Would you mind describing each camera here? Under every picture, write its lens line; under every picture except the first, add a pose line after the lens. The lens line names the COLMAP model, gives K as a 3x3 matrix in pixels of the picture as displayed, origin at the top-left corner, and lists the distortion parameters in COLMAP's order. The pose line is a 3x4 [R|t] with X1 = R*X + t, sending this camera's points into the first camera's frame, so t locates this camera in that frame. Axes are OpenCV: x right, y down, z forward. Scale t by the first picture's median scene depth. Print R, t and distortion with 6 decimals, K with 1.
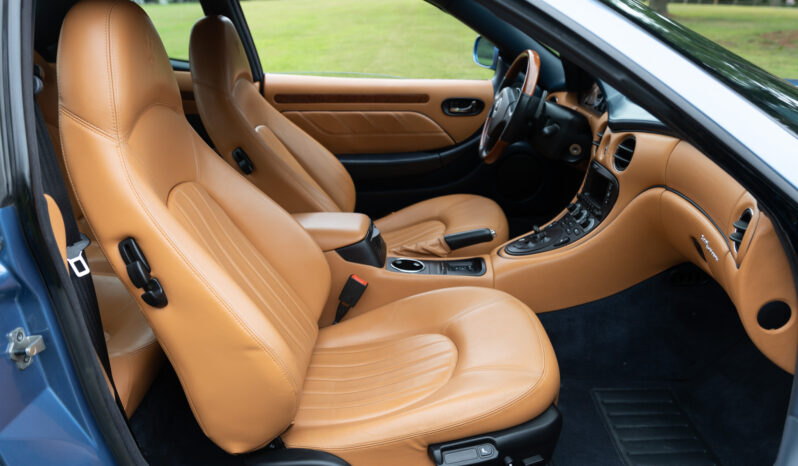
lens RADIAL K [[705.2, 0, 399.0], [0, 705.2, 233.0], [0, 0, 1]] dist [0.003446, -0.000369]
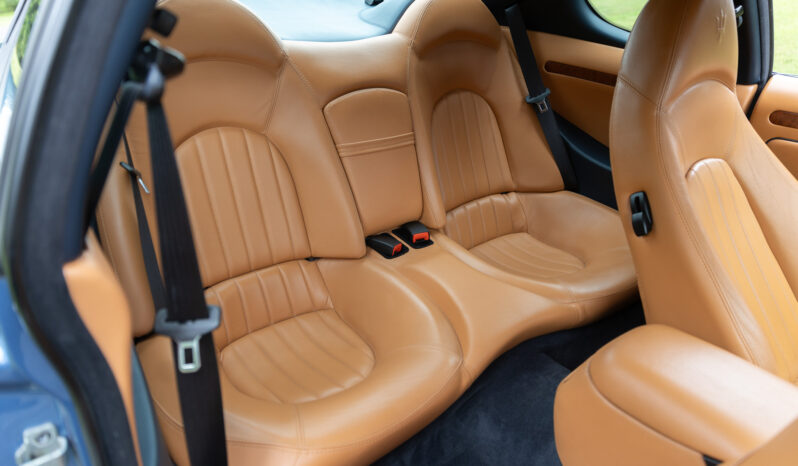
lens RADIAL K [[545.1, 0, 399.0], [0, 545.1, 233.0], [0, 0, 1]] dist [0.001136, 0.000635]
pose [[0.627830, 0.391979, -0.672445, -0.018766], [-0.277329, 0.919891, 0.277290, -0.171822], [0.727267, 0.012397, 0.686242, 0.527369]]
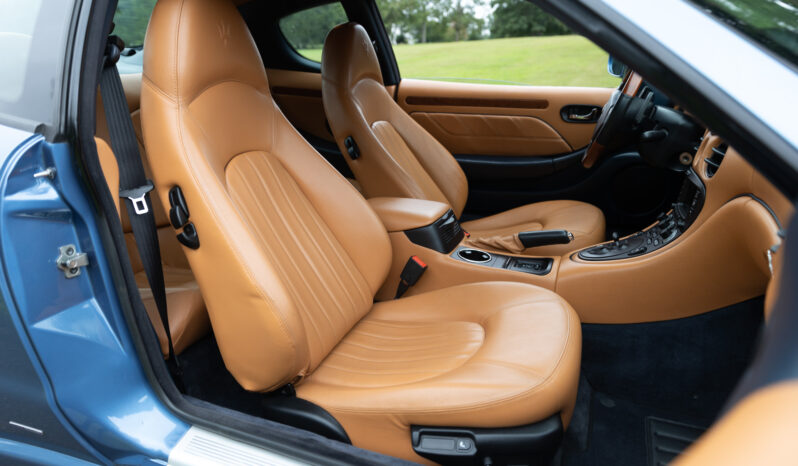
lens RADIAL K [[587.8, 0, 370.9], [0, 587.8, 232.3], [0, 0, 1]] dist [0.006225, -0.001382]
pose [[0.912408, 0.115288, -0.392710, 0.207250], [-0.122755, 0.992418, 0.006139, 0.025106], [0.390440, 0.042605, 0.919642, 0.151923]]
